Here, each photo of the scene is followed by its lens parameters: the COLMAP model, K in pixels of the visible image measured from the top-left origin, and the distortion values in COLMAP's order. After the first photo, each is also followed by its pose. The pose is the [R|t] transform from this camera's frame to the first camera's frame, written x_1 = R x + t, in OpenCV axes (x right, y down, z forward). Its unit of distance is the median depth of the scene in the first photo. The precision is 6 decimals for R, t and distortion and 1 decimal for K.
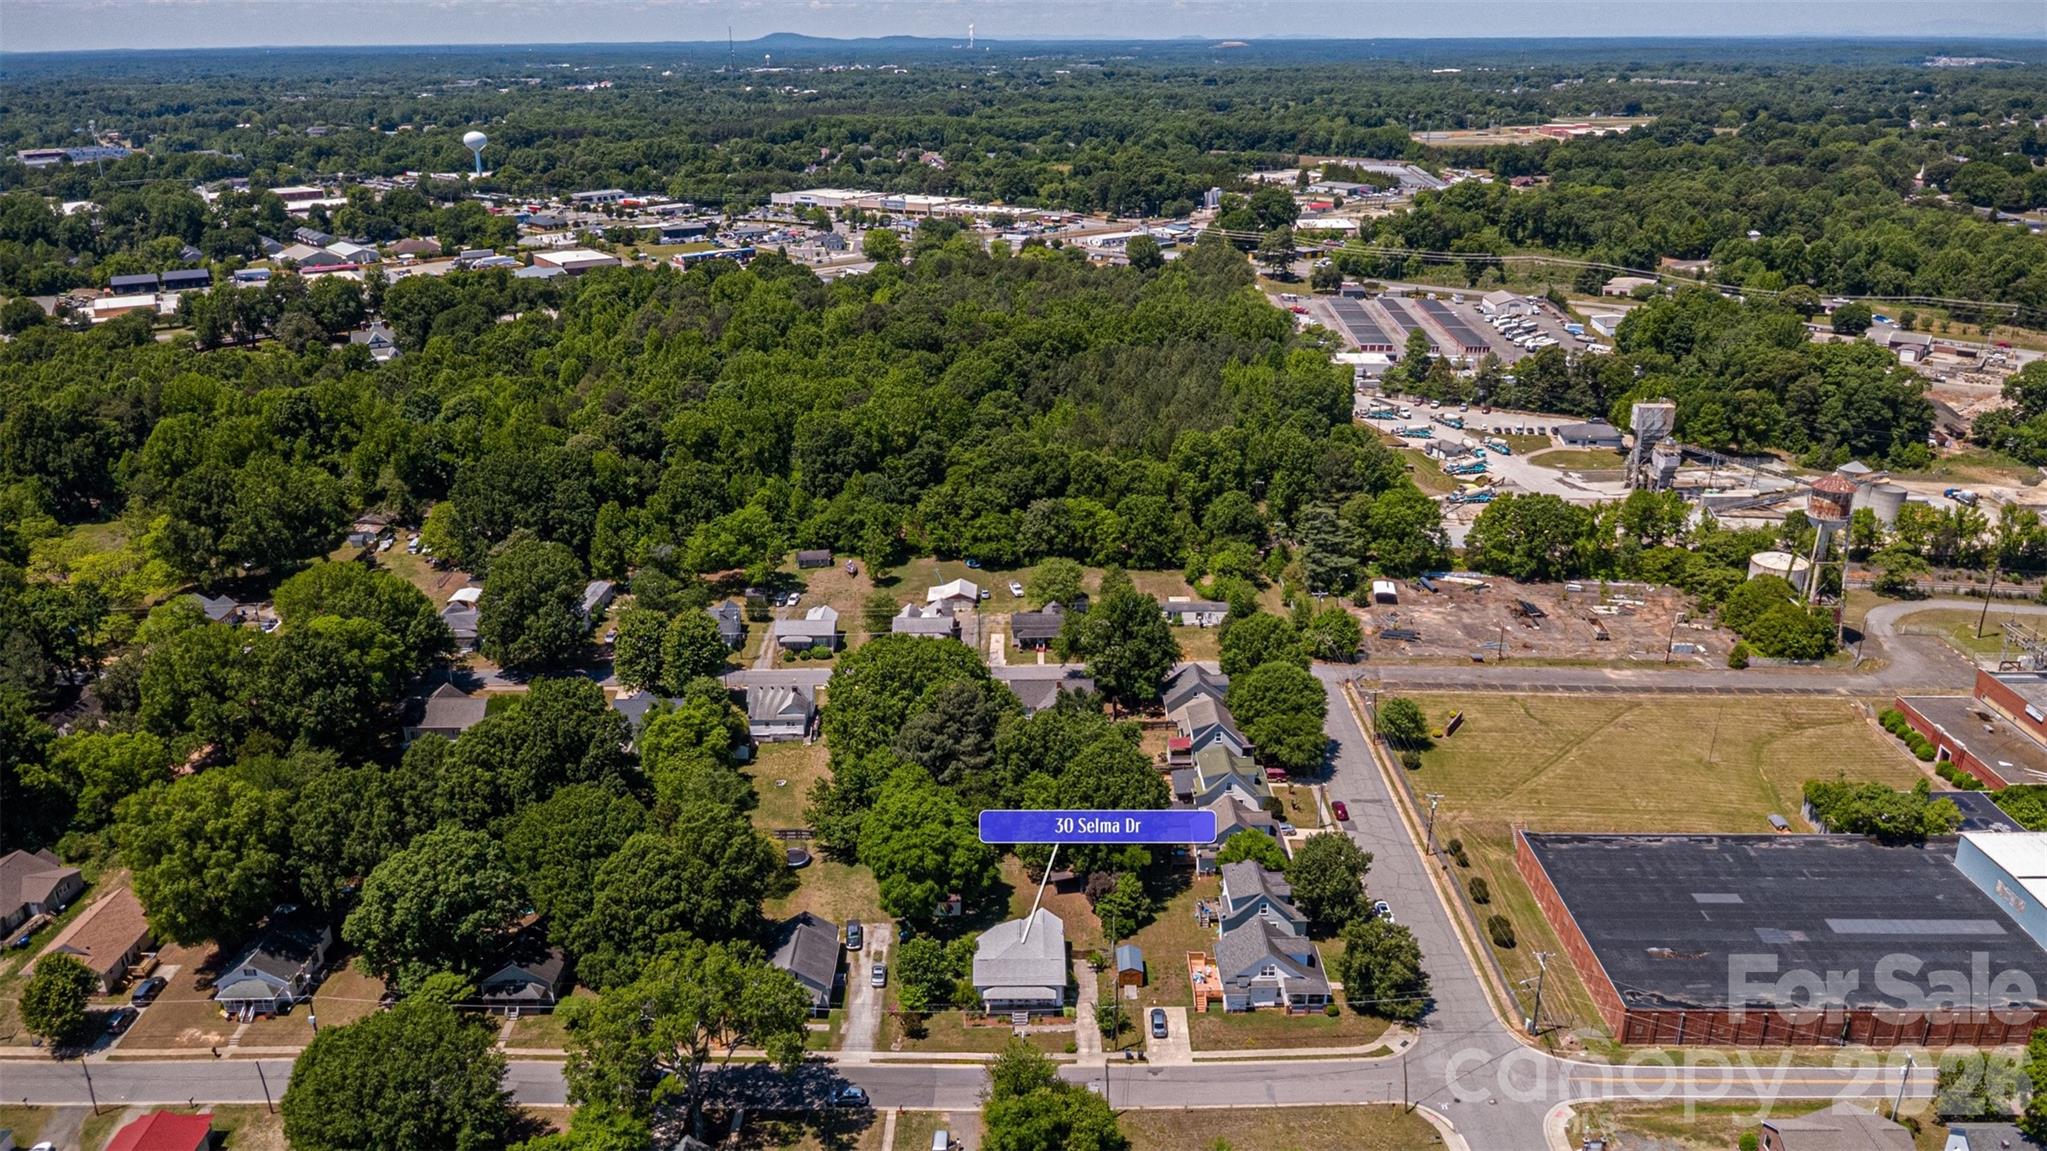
lens RADIAL K [[1417.4, 0, 1023.5], [0, 1417.4, 575.5], [0, 0, 1]] dist [0.006706, 0.001449]
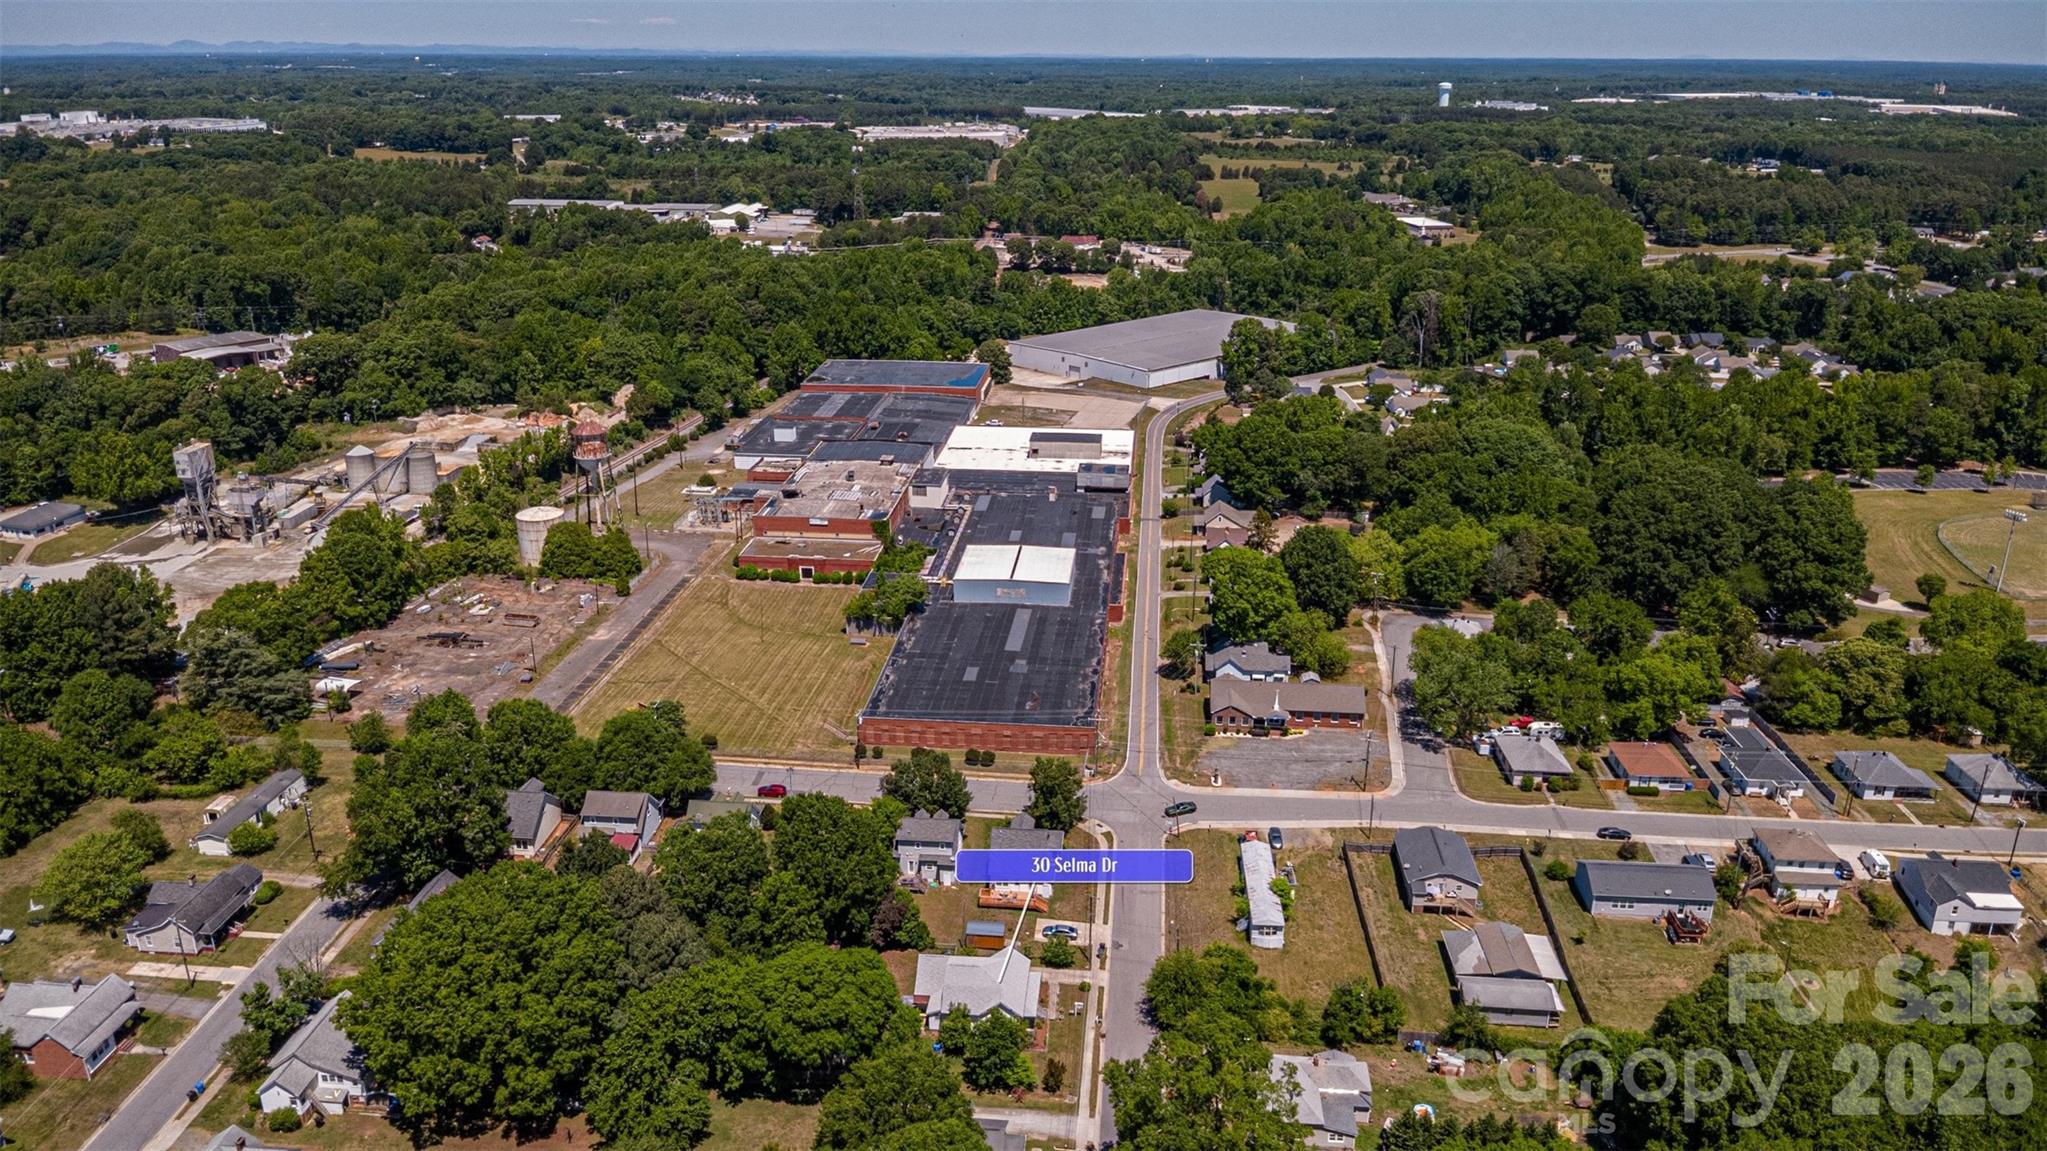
lens RADIAL K [[1417.4, 0, 1023.5], [0, 1417.4, 575.5], [0, 0, 1]] dist [0.006706, 0.001449]
pose [[0.085139, -0.334848, 0.938418, -0.842334], [0.348037, 0.892505, 0.286889, -0.257773], [-0.933607, 0.302179, 0.192526, 0.722433]]
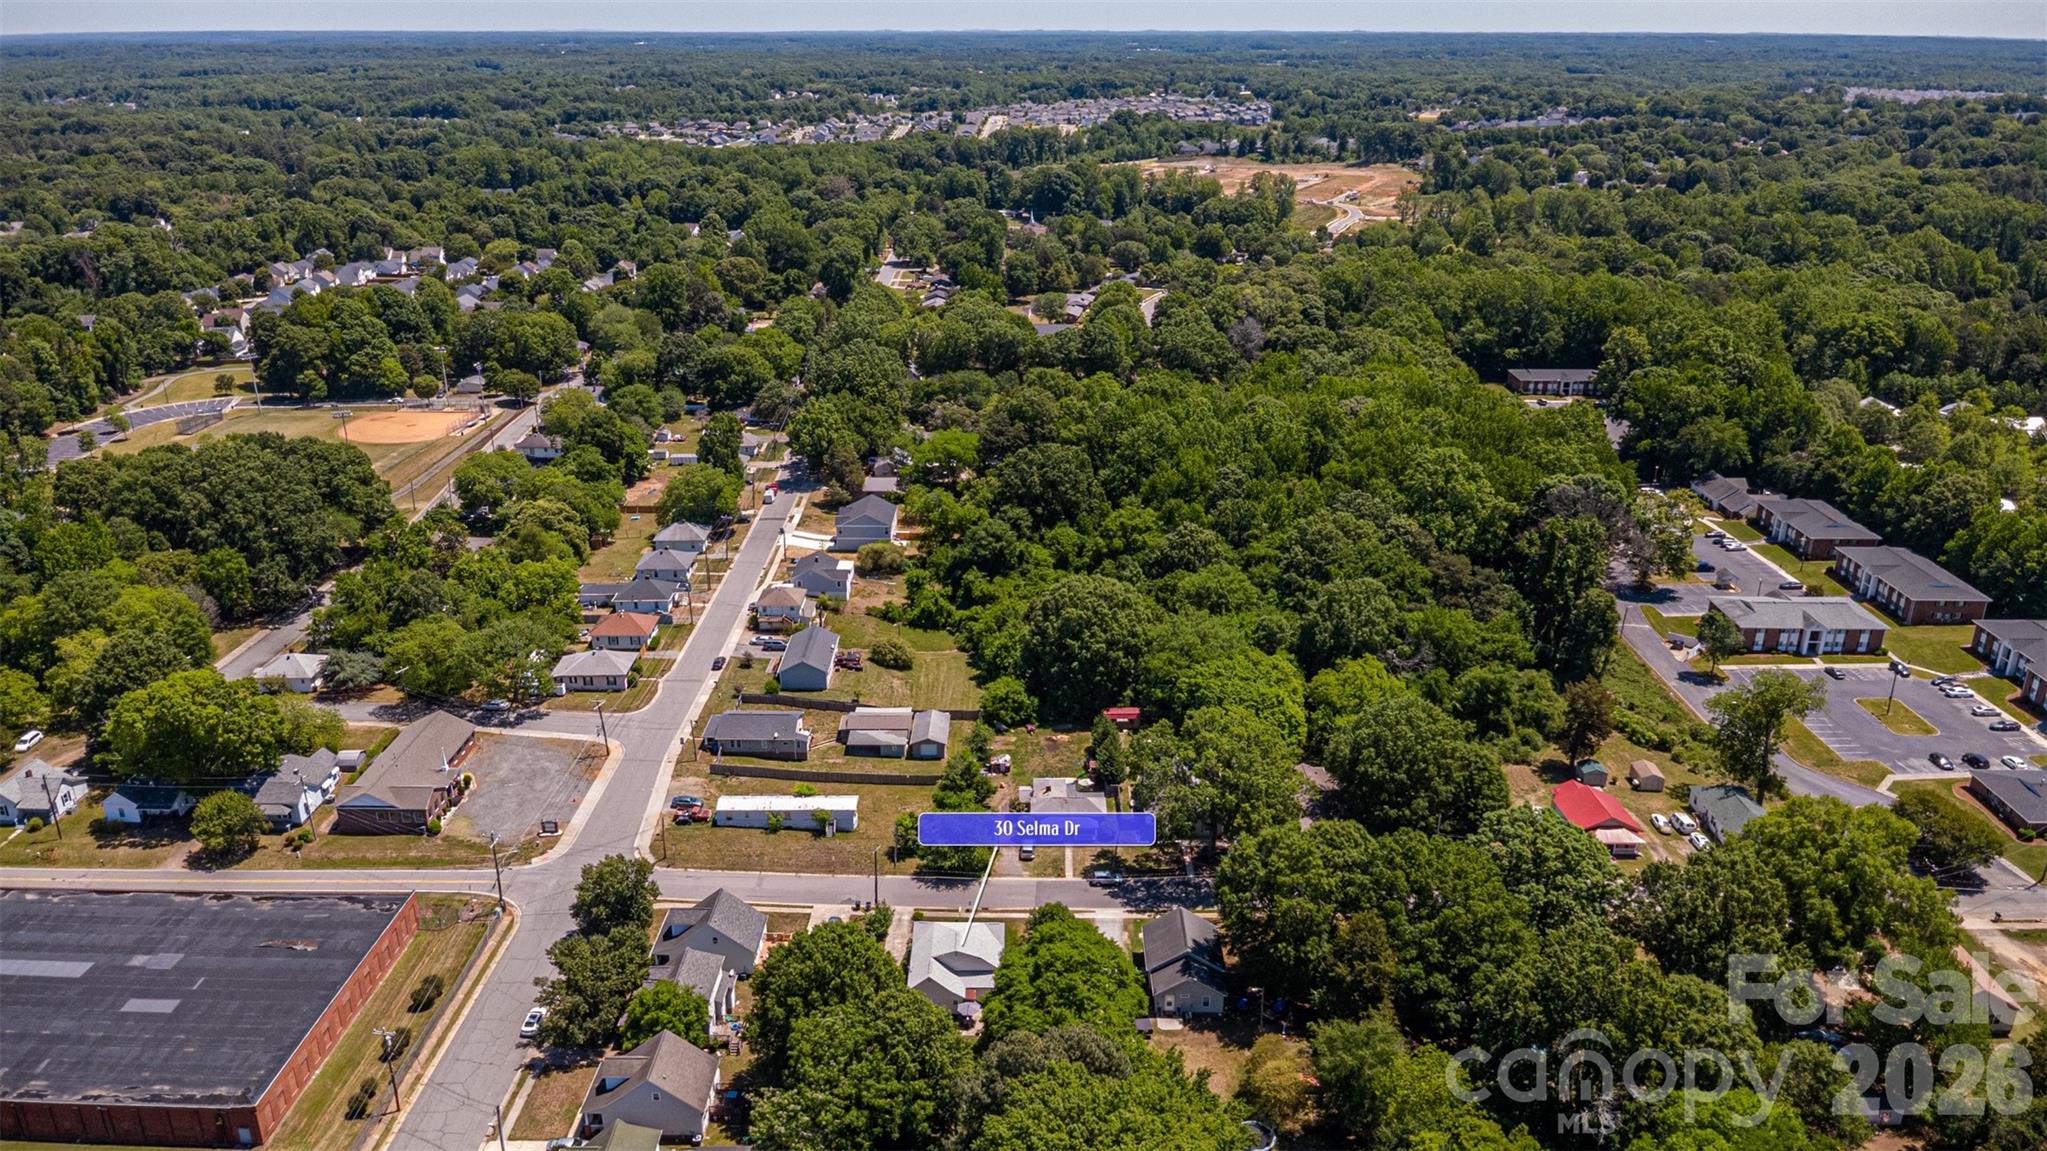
lens RADIAL K [[1417.4, 0, 1023.5], [0, 1417.4, 575.5], [0, 0, 1]] dist [0.006706, 0.001449]
pose [[-0.999956, -0.004550, 0.008226, -0.056014], [0.002071, 0.746974, 0.664850, -0.598968], [-0.009169, 0.664838, -0.746932, 1.610605]]
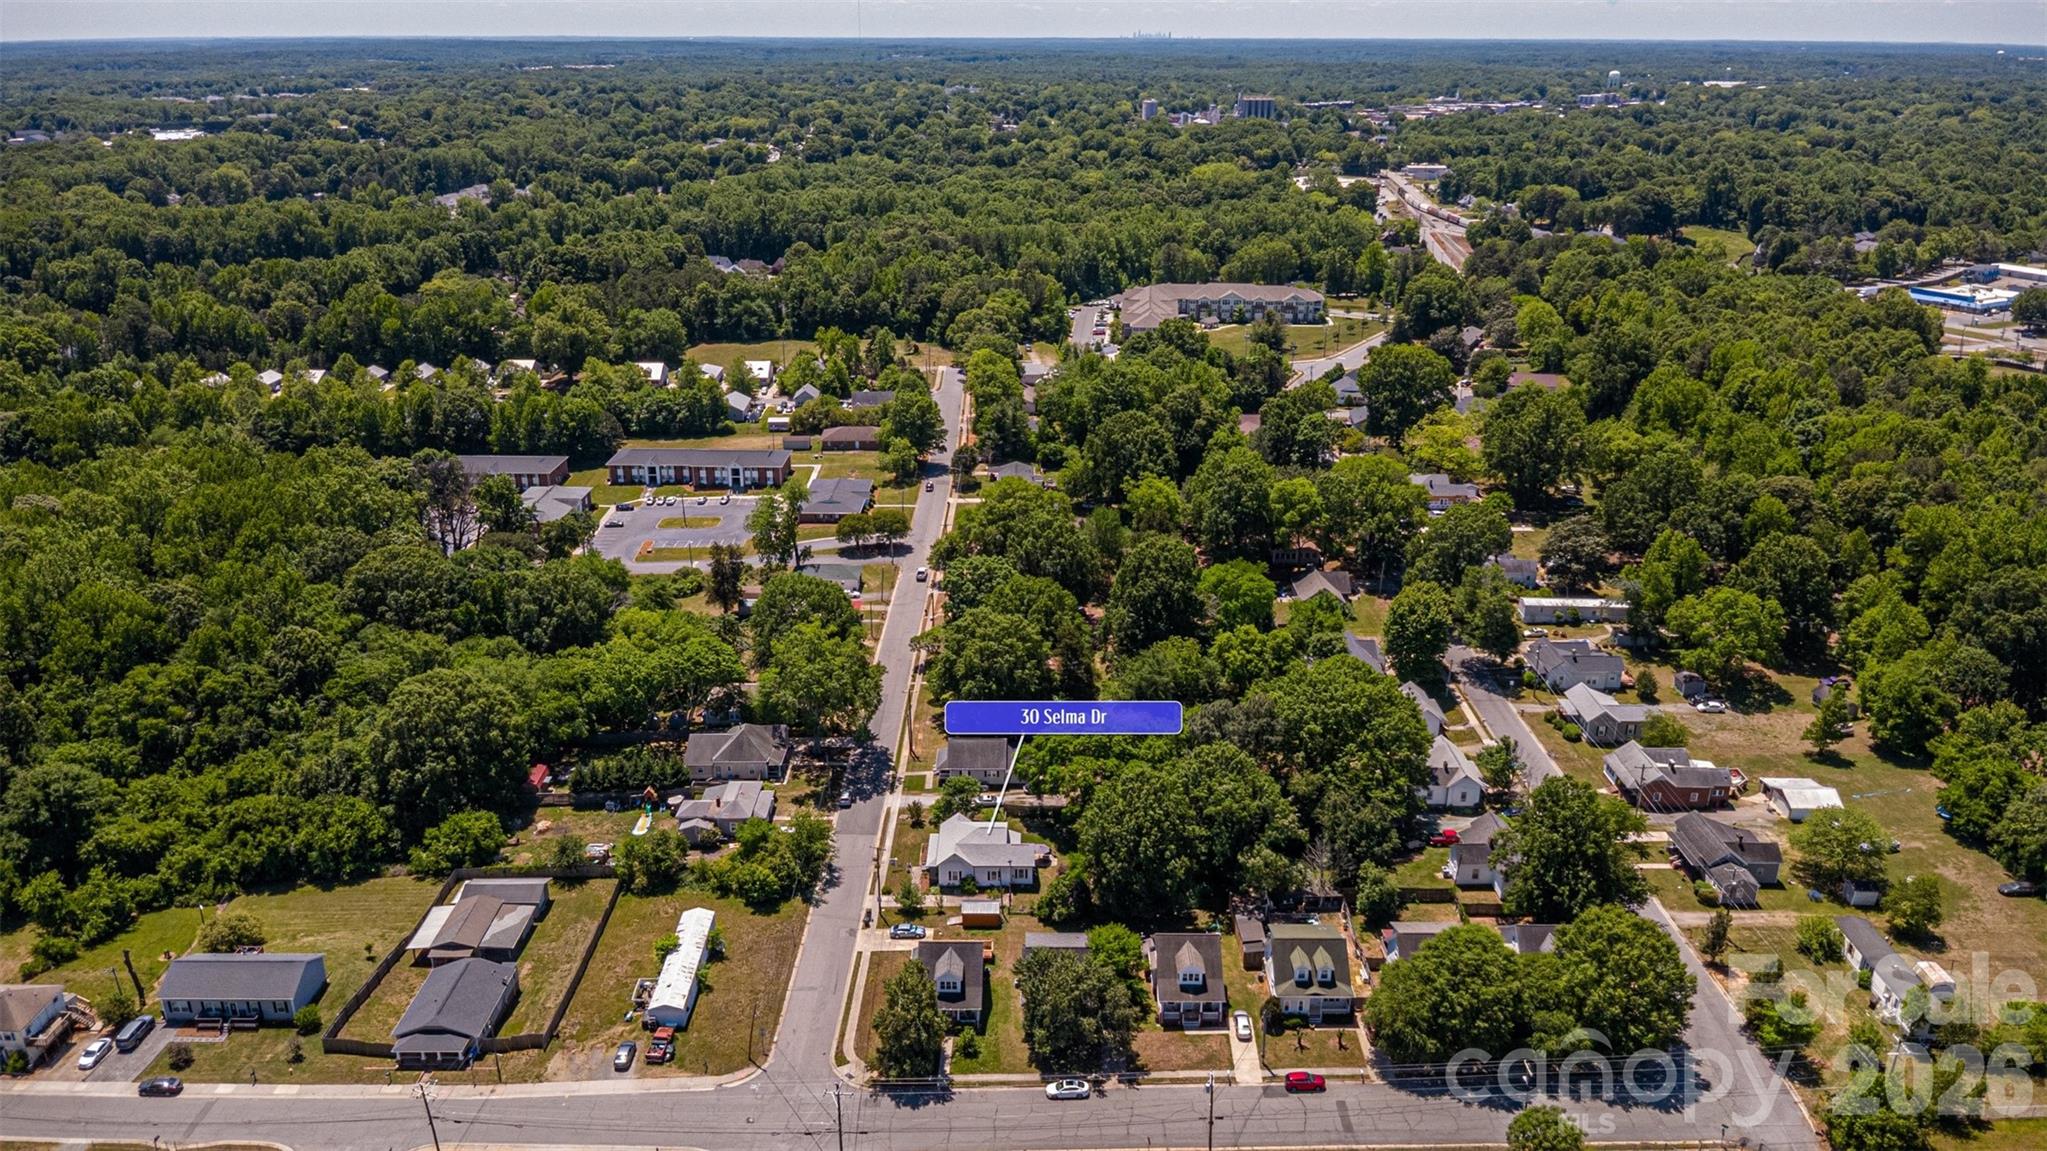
lens RADIAL K [[1417.4, 0, 1023.5], [0, 1417.4, 575.5], [0, 0, 1]] dist [0.006706, 0.001449]
pose [[-0.006093, 0.368277, -0.929696, 0.996764], [-0.356743, 0.867738, 0.346072, -0.332336], [0.934183, 0.333771, 0.126093, 0.844214]]
